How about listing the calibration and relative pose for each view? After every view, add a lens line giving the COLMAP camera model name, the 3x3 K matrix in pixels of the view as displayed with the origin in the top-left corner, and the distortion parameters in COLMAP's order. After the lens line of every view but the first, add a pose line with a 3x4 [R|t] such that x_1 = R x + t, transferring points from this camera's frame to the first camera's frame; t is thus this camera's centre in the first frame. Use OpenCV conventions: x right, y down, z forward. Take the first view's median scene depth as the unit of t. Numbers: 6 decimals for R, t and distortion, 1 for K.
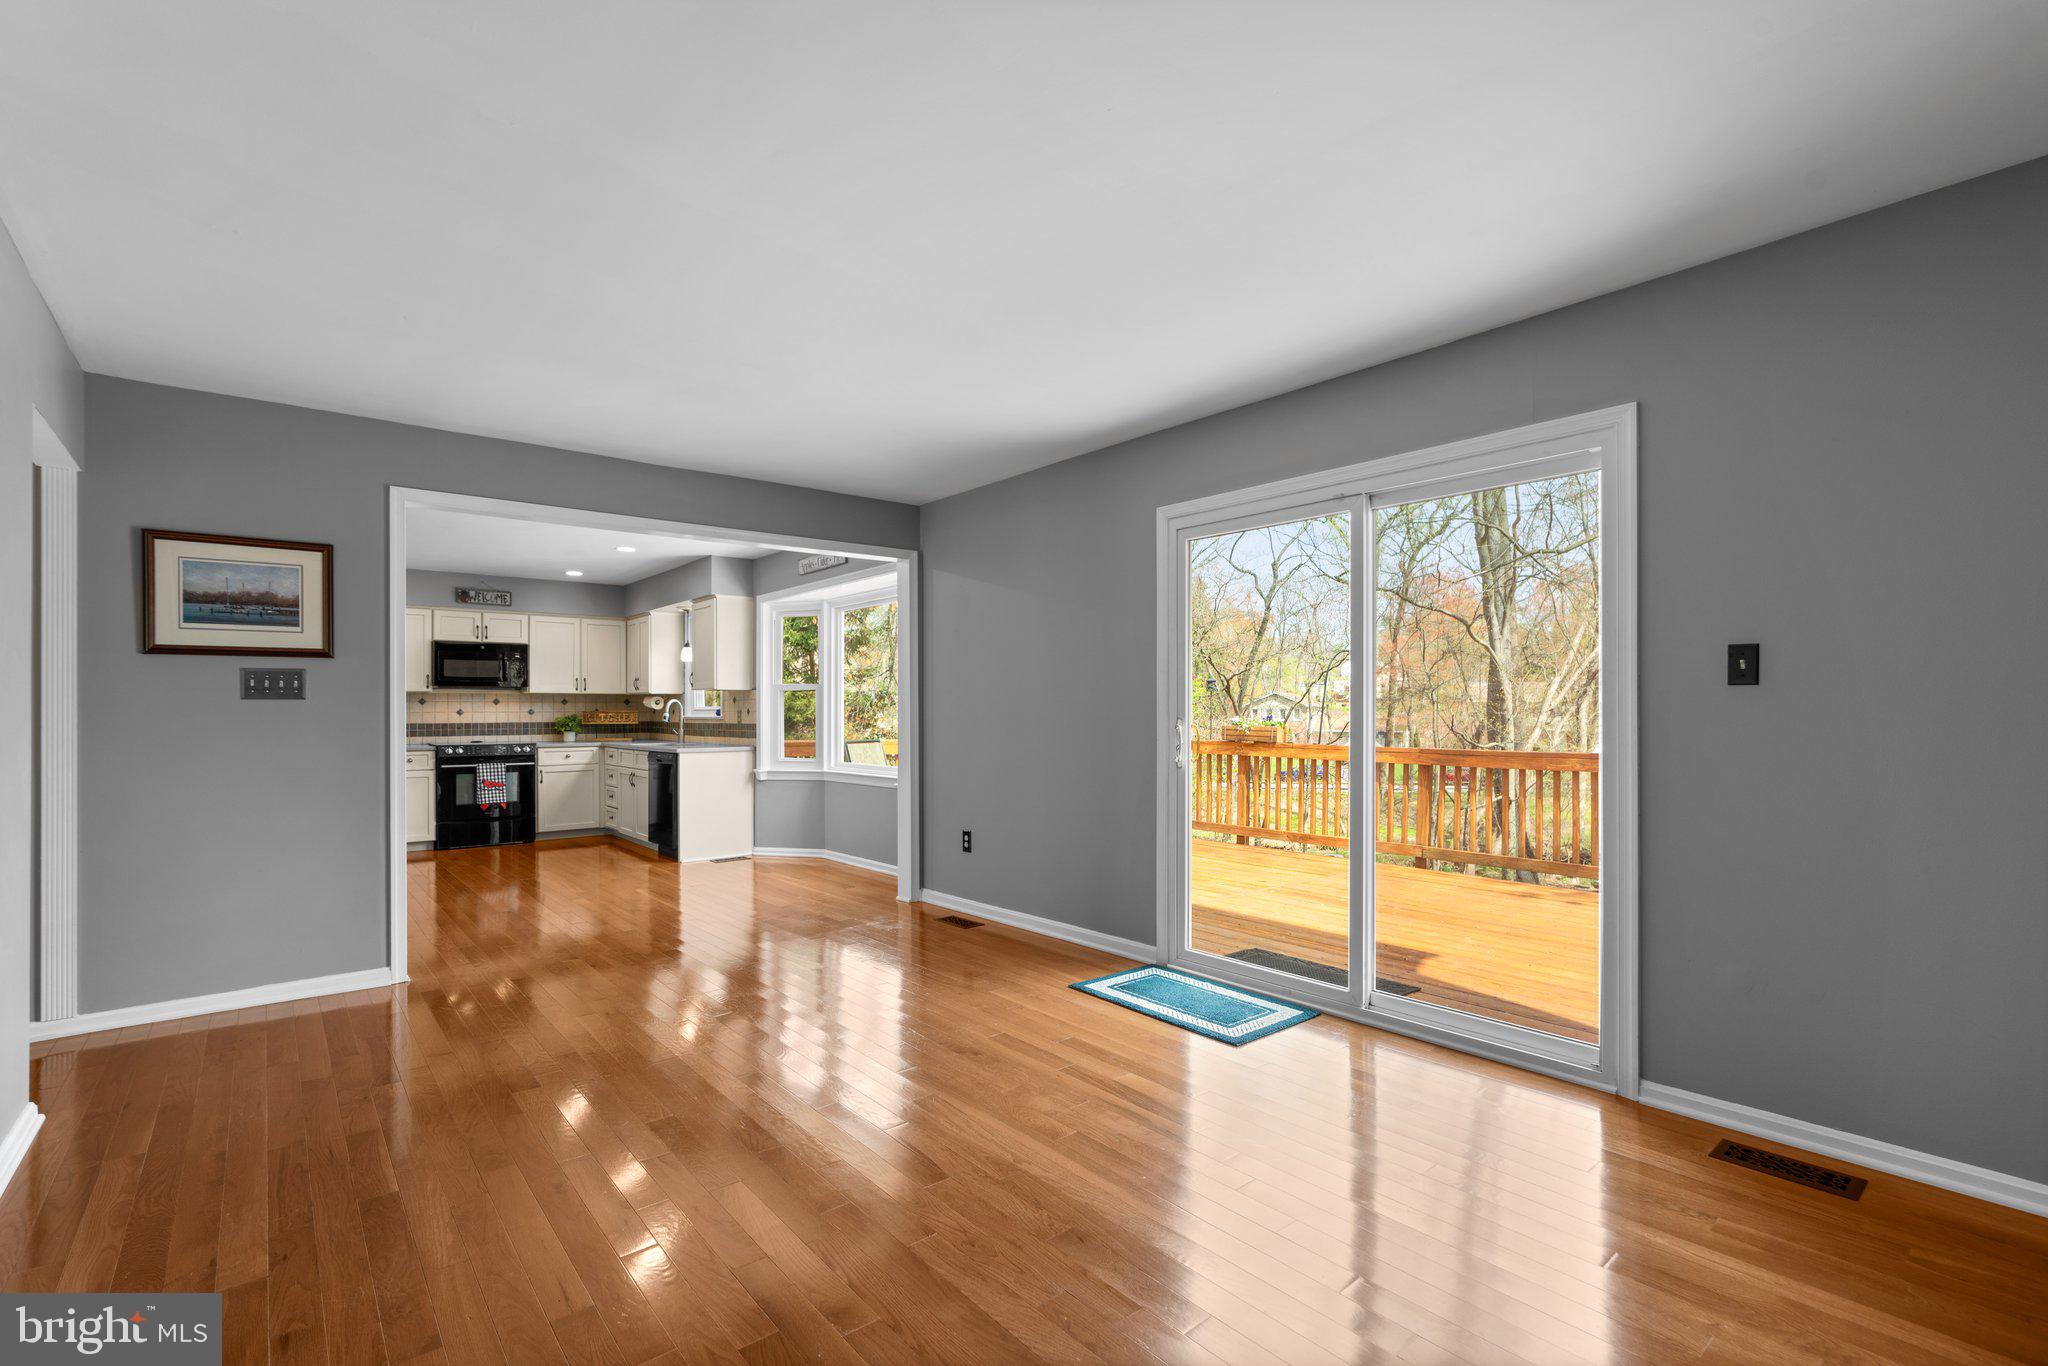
lens RADIAL K [[921.0, 0, 1024.1], [0, 921.0, 709.0], [0, 0, 1]] dist [-0.015710, 0.006858]
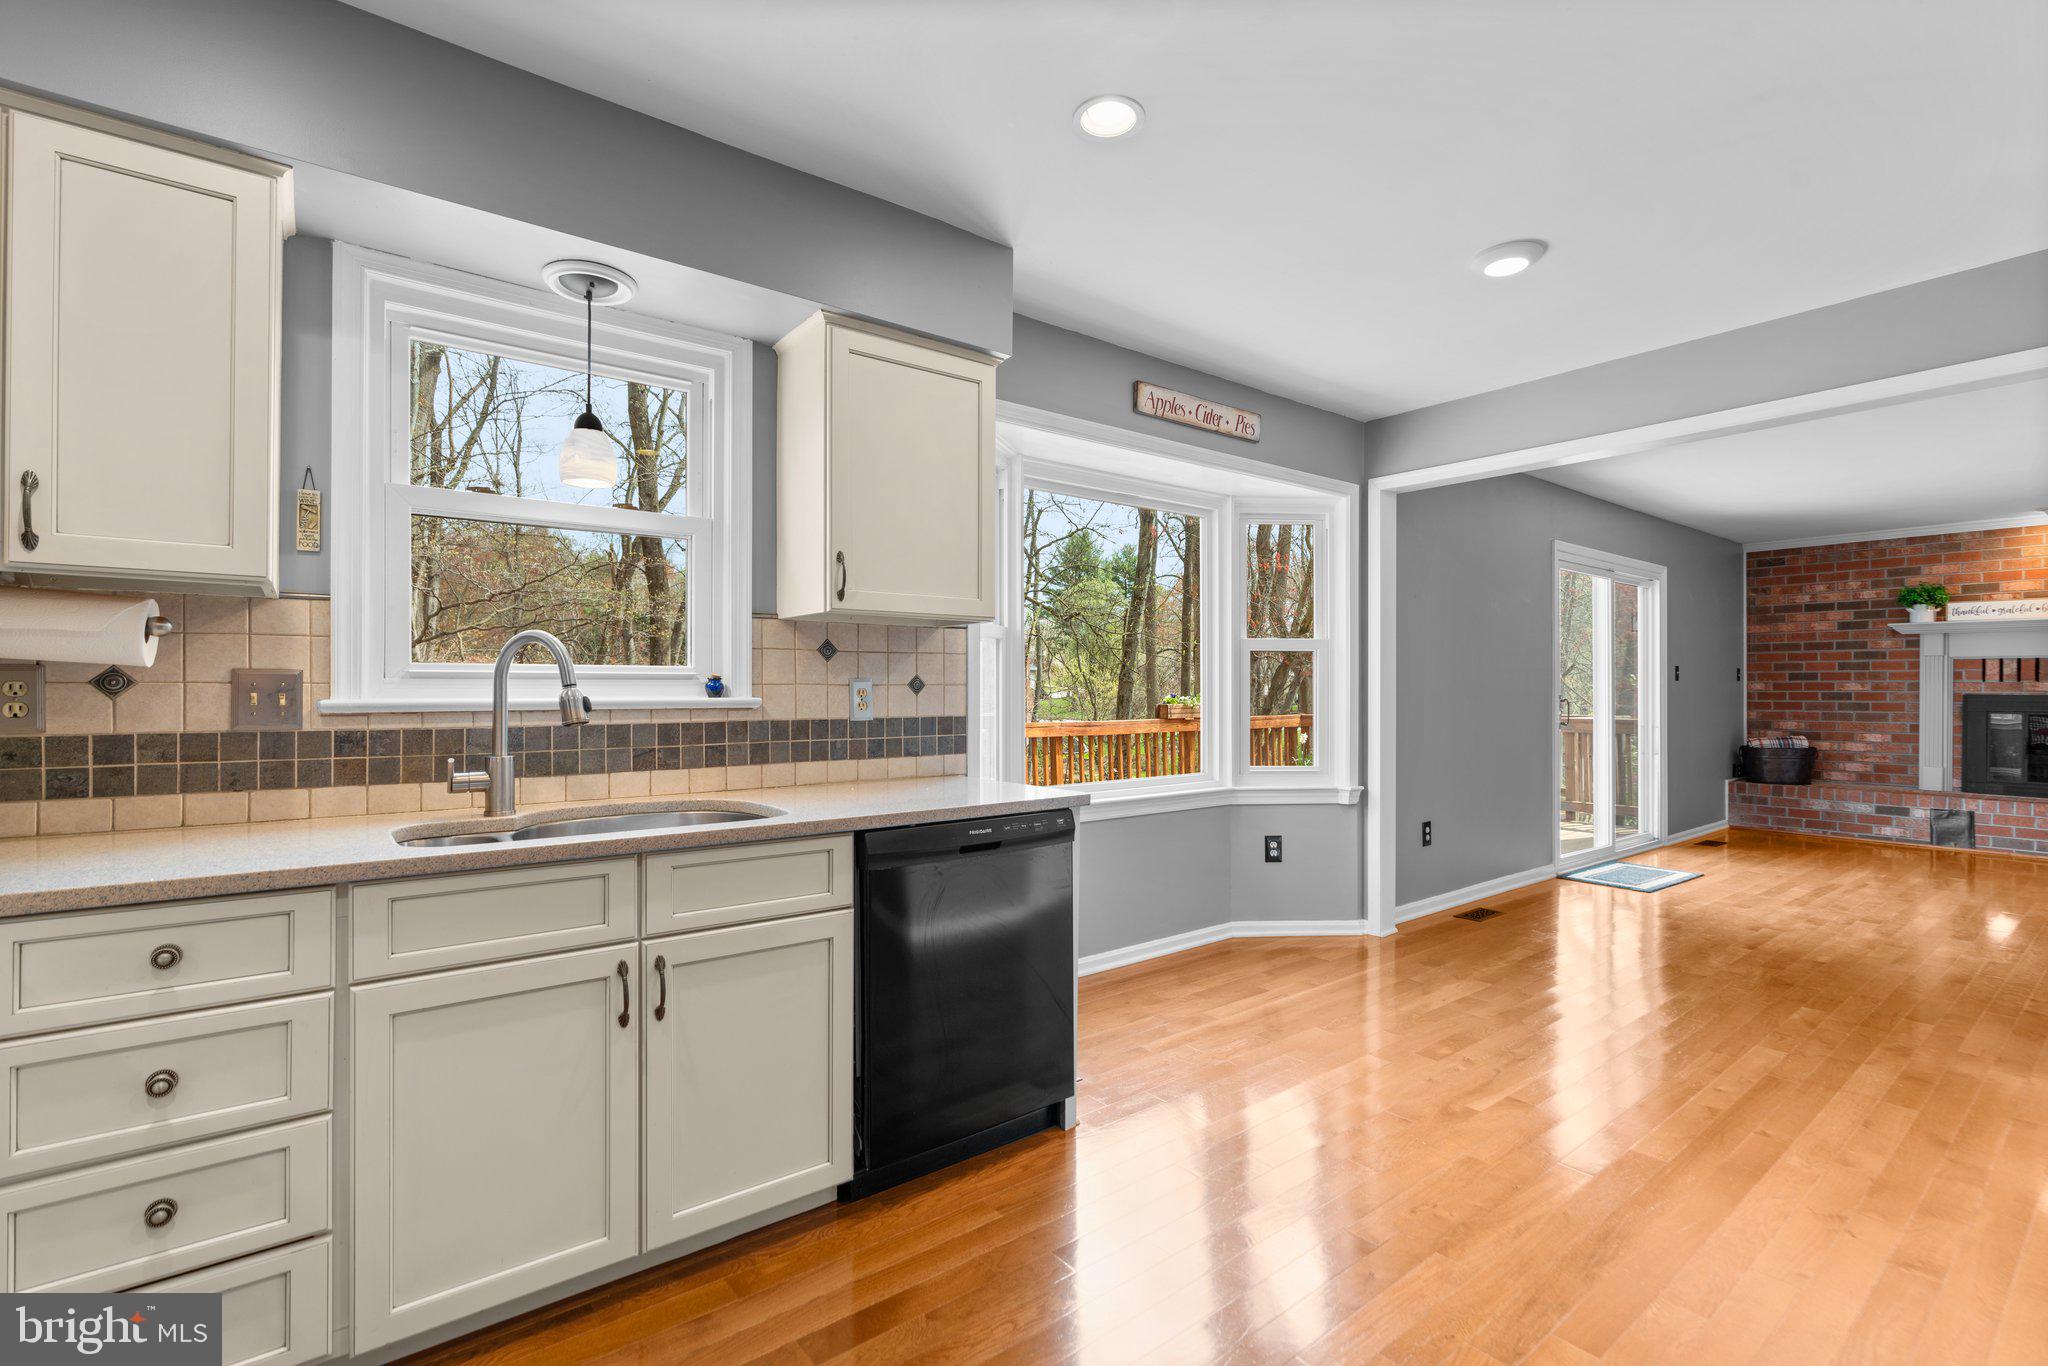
lens RADIAL K [[921.0, 0, 1022.3], [0, 921.0, 686.7], [0, 0, 1]] dist [-0.015710, 0.006858]
pose [[0.034639, 0.005473, 0.999385, -0.621172], [-0.005096, 0.999973, -0.005300, 0.004875], [-0.999387, -0.004909, 0.034666, 0.874650]]
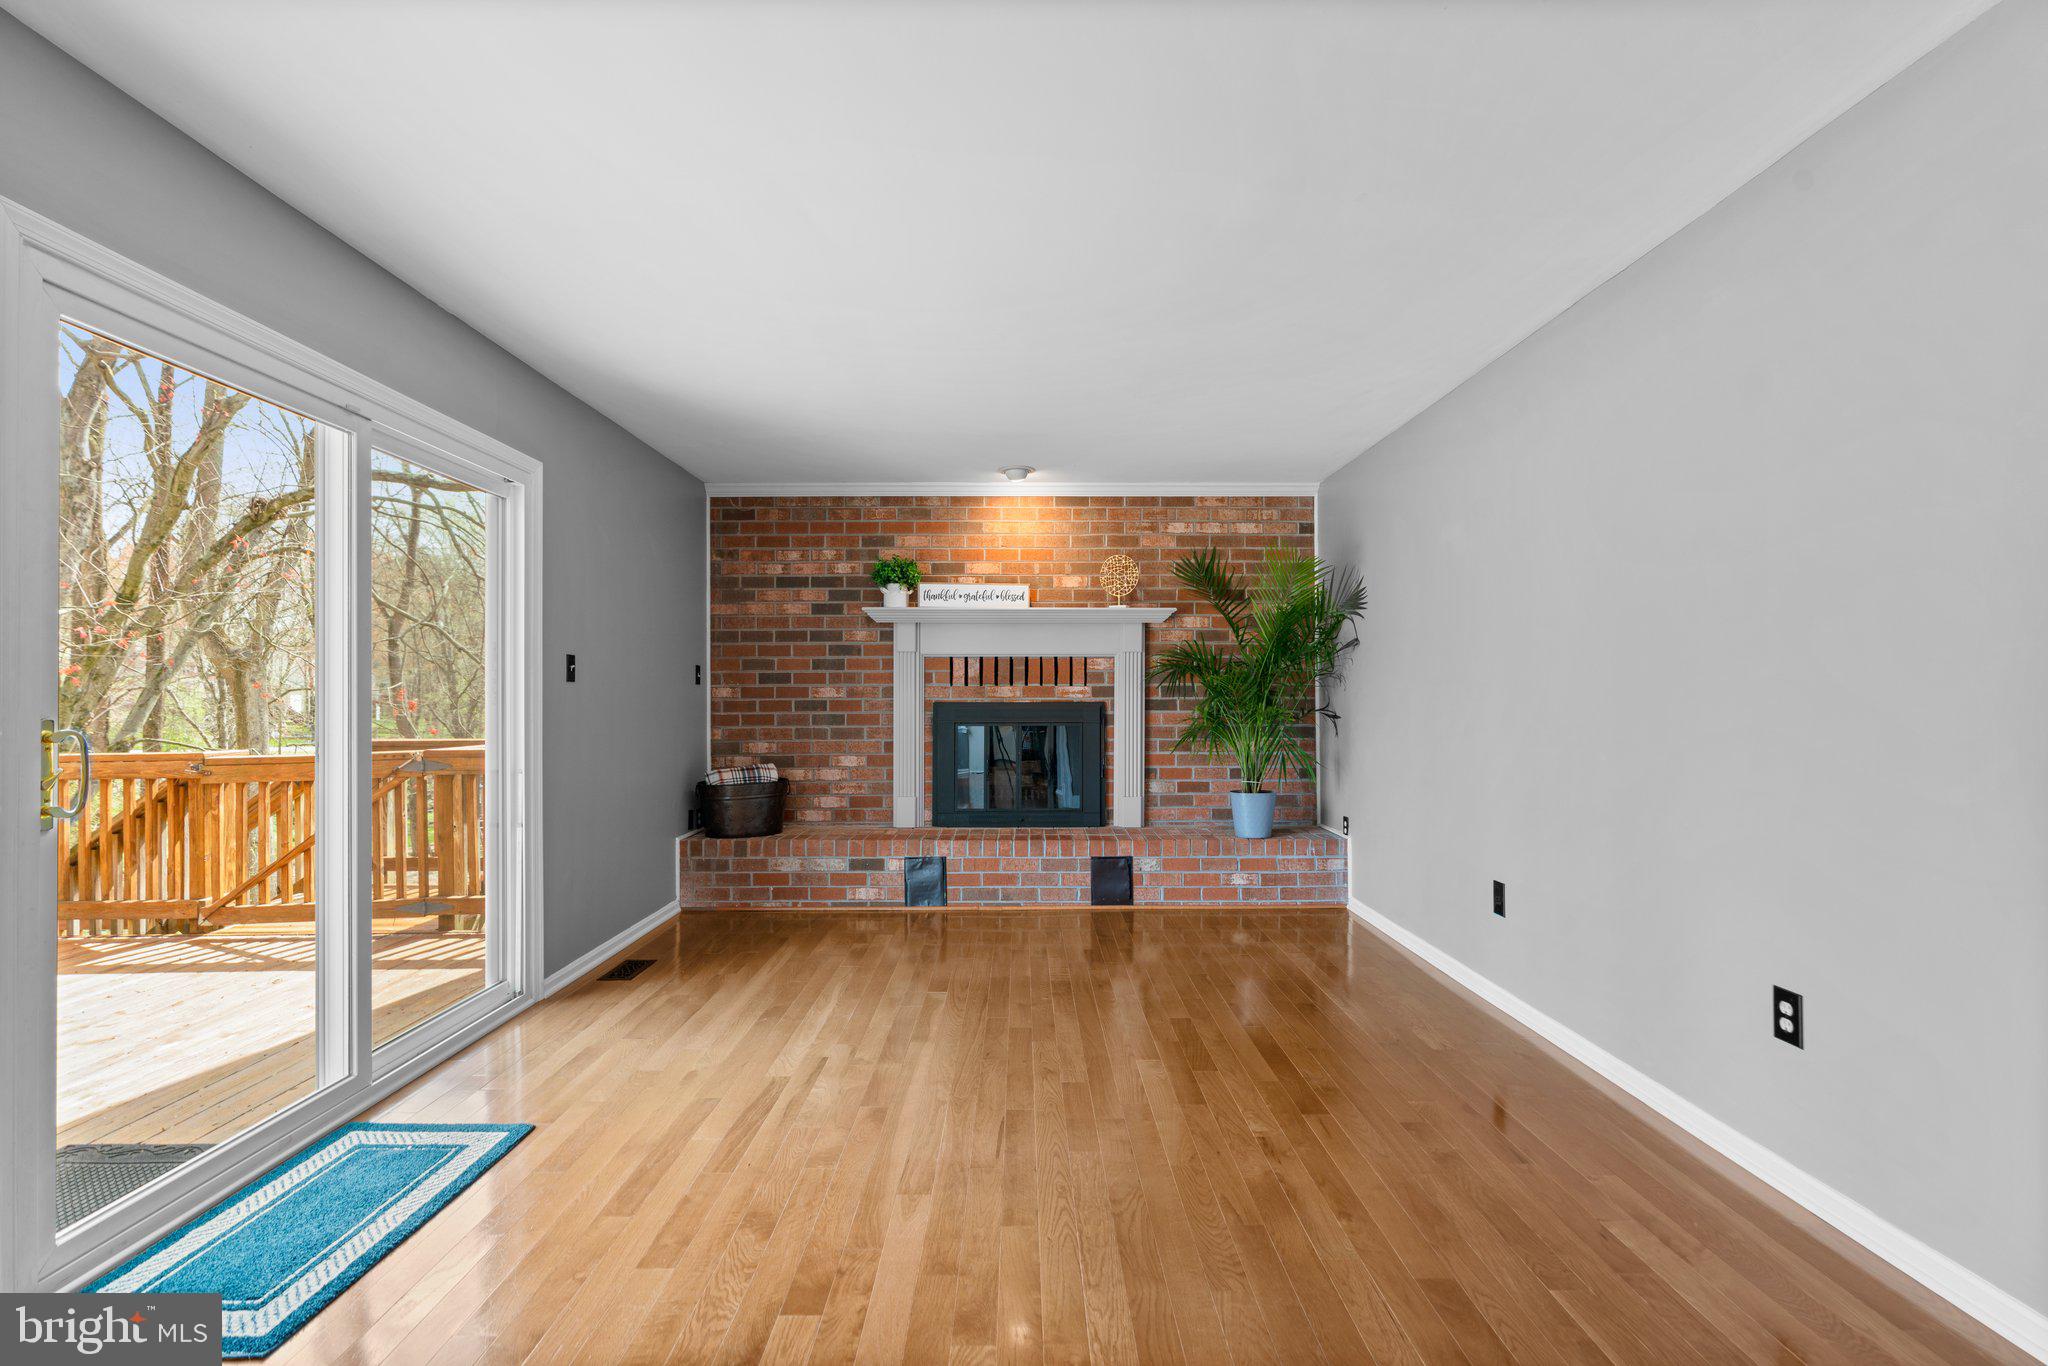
lens RADIAL K [[921.0, 0, 1009.5], [0, 921.0, 690.6], [0, 0, 1]] dist [-0.015710, 0.006858]
pose [[-0.763097, 0.008746, 0.646225, -0.225514], [0.004200, 0.999954, -0.008574, 0.000823], [-0.646271, -0.003829, -0.763099, 0.512356]]
